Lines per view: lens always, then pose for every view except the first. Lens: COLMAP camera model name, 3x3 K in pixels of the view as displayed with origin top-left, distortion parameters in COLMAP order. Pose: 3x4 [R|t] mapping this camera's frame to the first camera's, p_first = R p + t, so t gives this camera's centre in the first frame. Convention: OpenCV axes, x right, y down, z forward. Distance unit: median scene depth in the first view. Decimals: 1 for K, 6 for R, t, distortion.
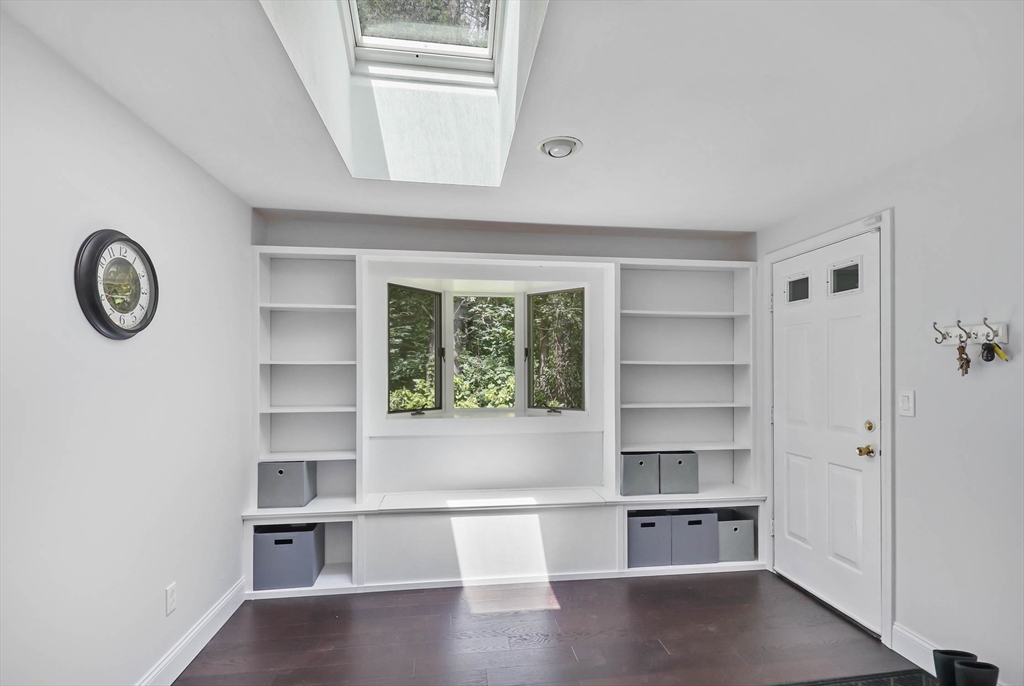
lens RADIAL K [[493.4, 0, 504.6], [0, 493.4, 380.8], [0, 0, 1]] dist [-0.000700, 0.000537]
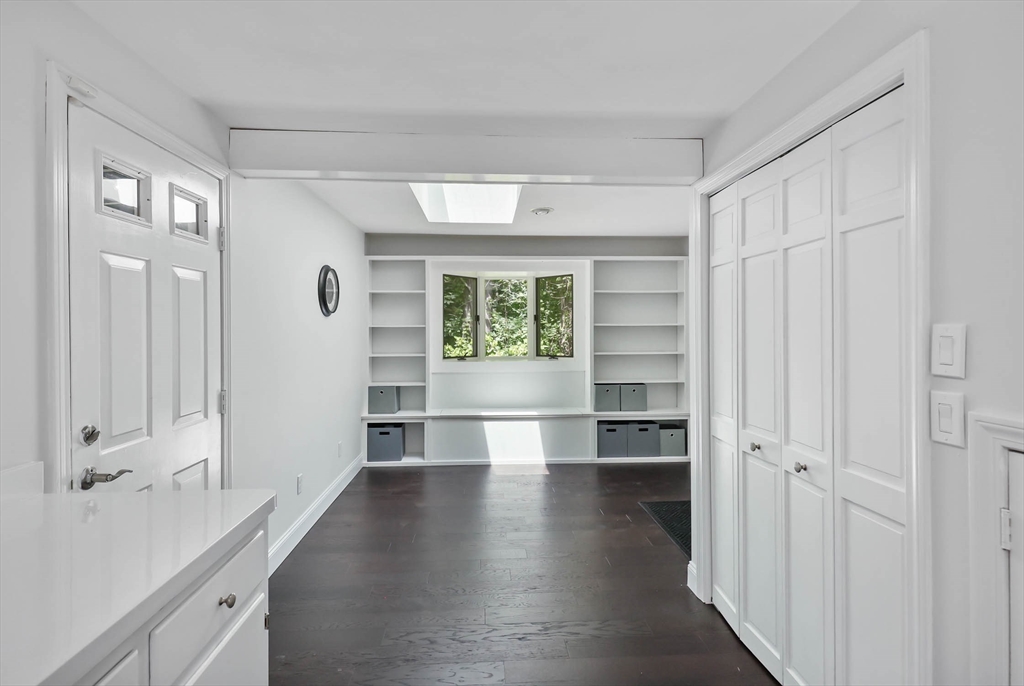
lens RADIAL K [[493.4, 0, 504.2], [0, 493.4, 333.1], [0, 0, 1]] dist [-0.000700, 0.000537]
pose [[0.997870, -0.003890, -0.065111, 0.058733], [0.002934, 0.999887, -0.014771, 0.010907], [0.065161, 0.014549, 0.997769, -0.563745]]
